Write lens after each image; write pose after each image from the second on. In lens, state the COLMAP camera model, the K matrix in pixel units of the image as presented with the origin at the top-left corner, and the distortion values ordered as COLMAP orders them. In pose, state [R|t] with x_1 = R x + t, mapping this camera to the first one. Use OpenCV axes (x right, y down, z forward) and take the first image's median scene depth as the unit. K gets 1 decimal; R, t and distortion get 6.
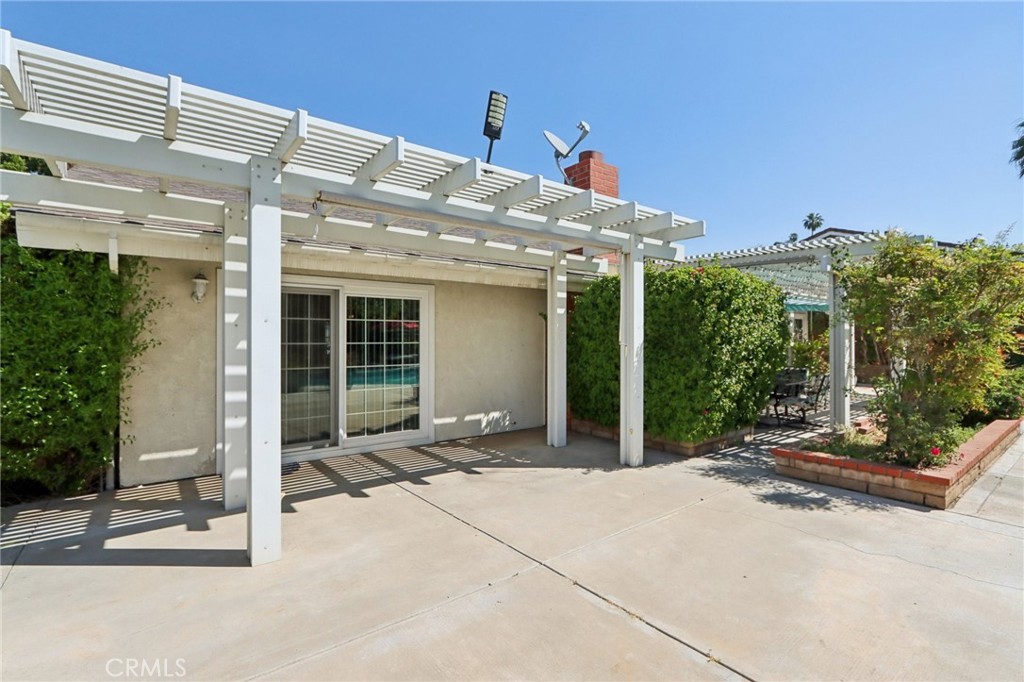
lens RADIAL K [[467.3, 0, 510.7], [0, 467.3, 339.0], [0, 0, 1]] dist [-0.009126, -0.000108]
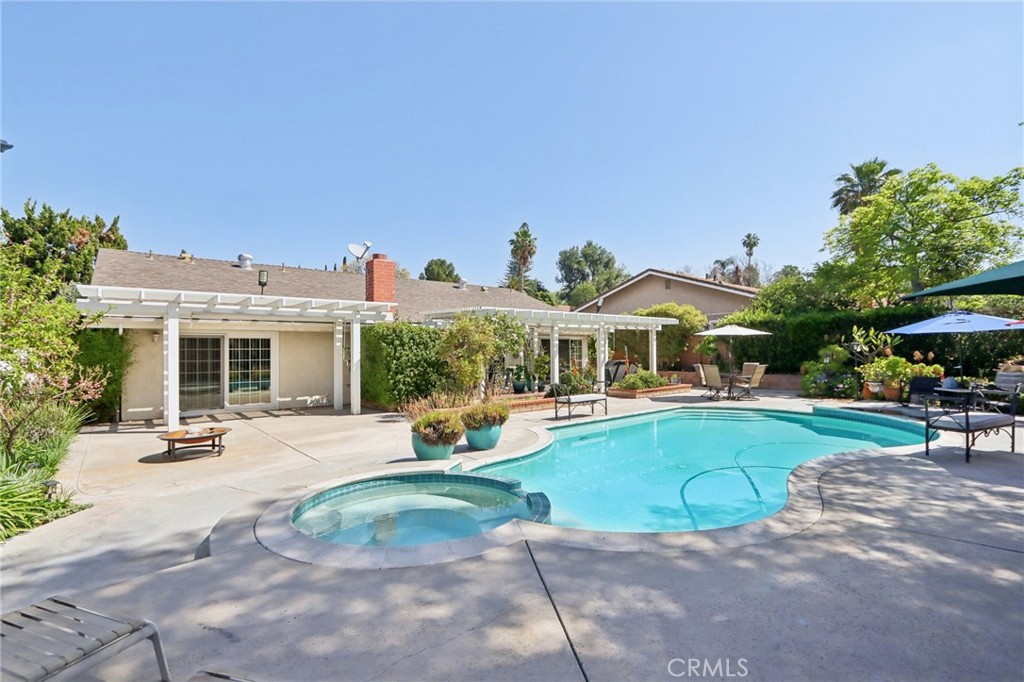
lens RADIAL K [[473.0, 0, 509.5], [0, 473.0, 339.5], [0, 0, 1]] dist [-0.009452, -0.000345]
pose [[0.999924, -0.005371, 0.011138, 0.959968], [0.005595, 0.999781, -0.020156, -0.038715], [-0.011027, 0.020217, 0.999735, -1.227625]]
